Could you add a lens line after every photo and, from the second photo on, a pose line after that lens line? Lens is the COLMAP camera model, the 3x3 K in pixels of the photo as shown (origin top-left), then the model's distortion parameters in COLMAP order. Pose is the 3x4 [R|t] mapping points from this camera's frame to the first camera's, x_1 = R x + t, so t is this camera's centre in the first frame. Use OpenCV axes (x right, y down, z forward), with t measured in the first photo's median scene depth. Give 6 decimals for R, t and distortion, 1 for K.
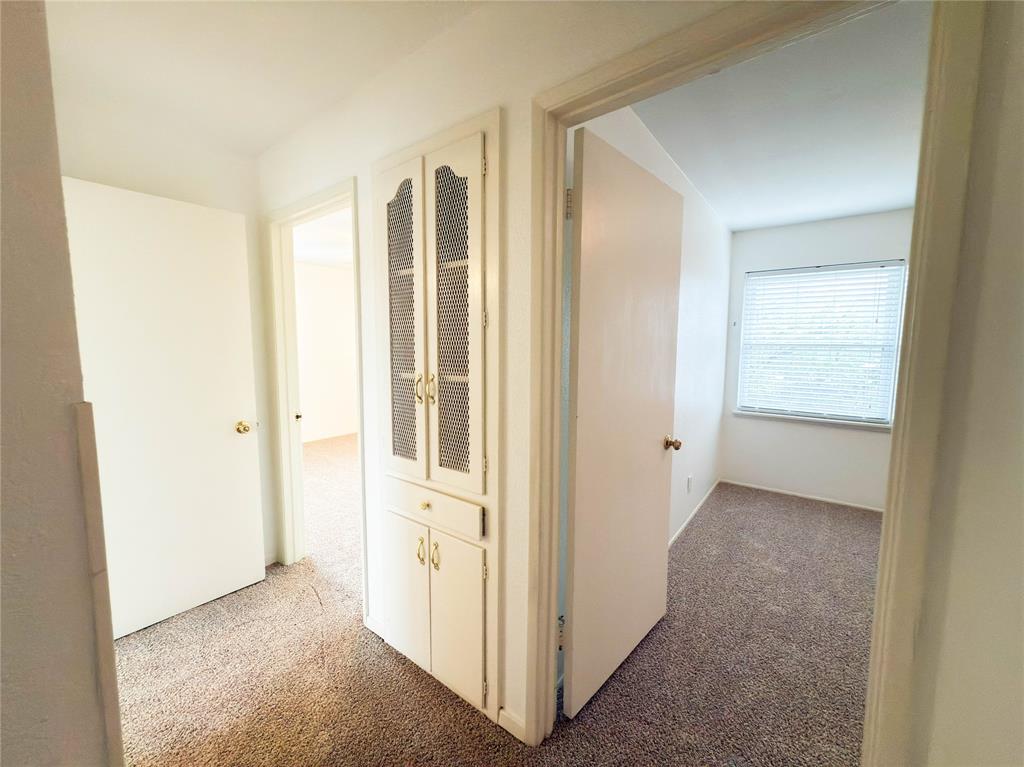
lens RADIAL K [[406.1, 0, 510.6], [0, 406.1, 383.3], [0, 0, 1]] dist [-0.002272, 0.001082]
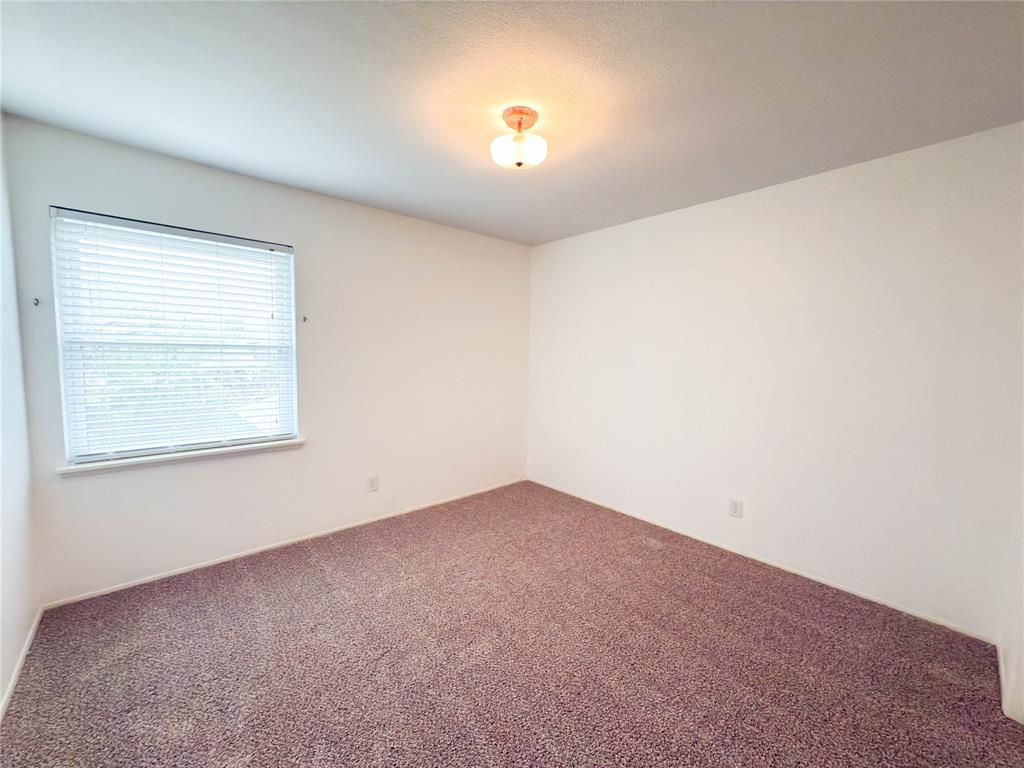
lens RADIAL K [[406.1, 0, 511.3], [0, 406.1, 384.7], [0, 0, 1]] dist [-0.002272, 0.001082]
pose [[0.188647, -0.084933, 0.978365, 0.186009], [0.078538, 0.994367, 0.071178, -0.038219], [-0.978900, 0.063411, 0.194254, 0.381747]]
